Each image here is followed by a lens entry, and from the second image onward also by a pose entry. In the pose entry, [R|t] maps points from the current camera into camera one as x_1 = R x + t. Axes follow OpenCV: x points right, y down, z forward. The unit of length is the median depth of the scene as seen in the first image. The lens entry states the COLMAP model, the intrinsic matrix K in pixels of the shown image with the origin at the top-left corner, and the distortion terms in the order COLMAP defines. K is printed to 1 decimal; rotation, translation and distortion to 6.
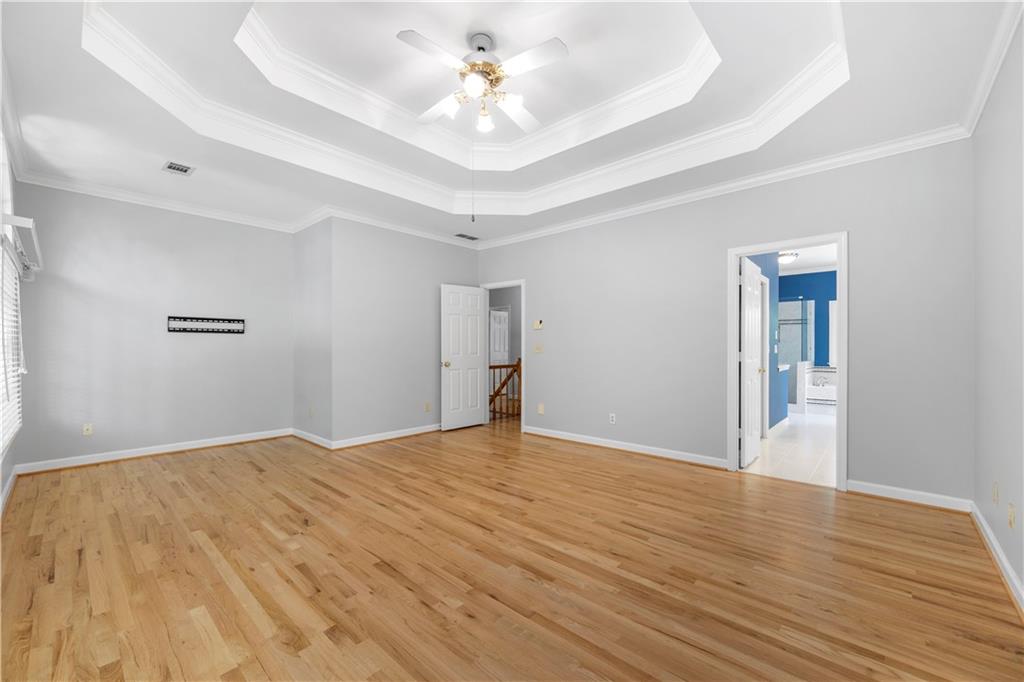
lens RADIAL K [[409.4, 0, 511.9], [0, 409.4, 348.5], [0, 0, 1]] dist [-0.009067, -0.000273]
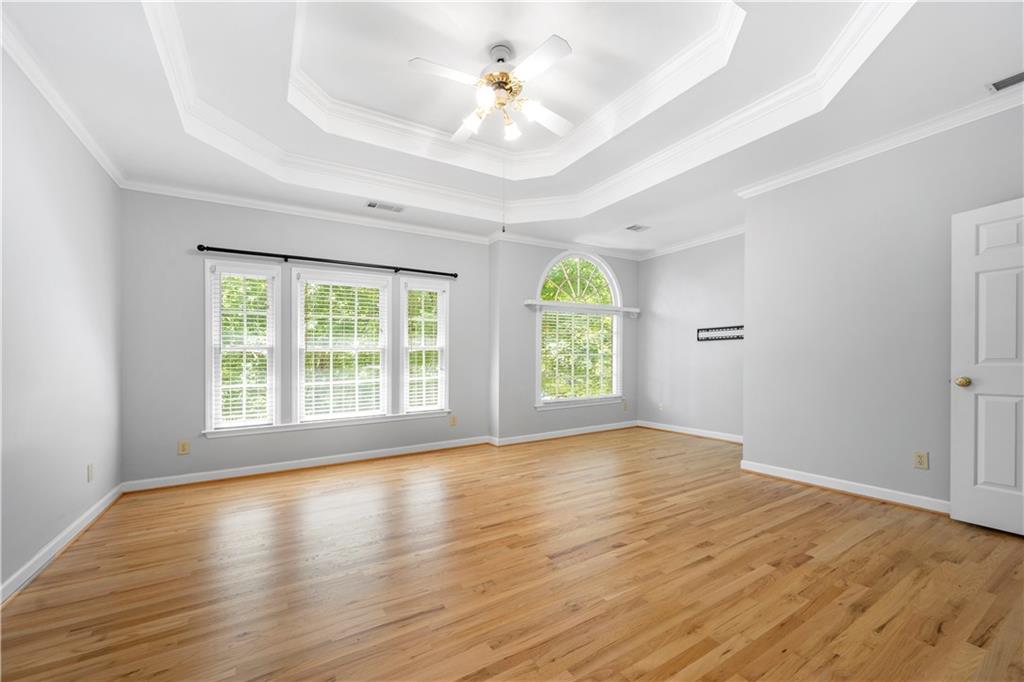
lens RADIAL K [[409.4, 0, 512.8], [0, 409.4, 348.2], [0, 0, 1]] dist [-0.009067, -0.000273]
pose [[-0.272478, -0.021089, -0.961931, 0.640748], [0.009772, 0.999648, -0.024684, 0.008724], [0.962112, -0.016126, -0.272176, 0.927770]]
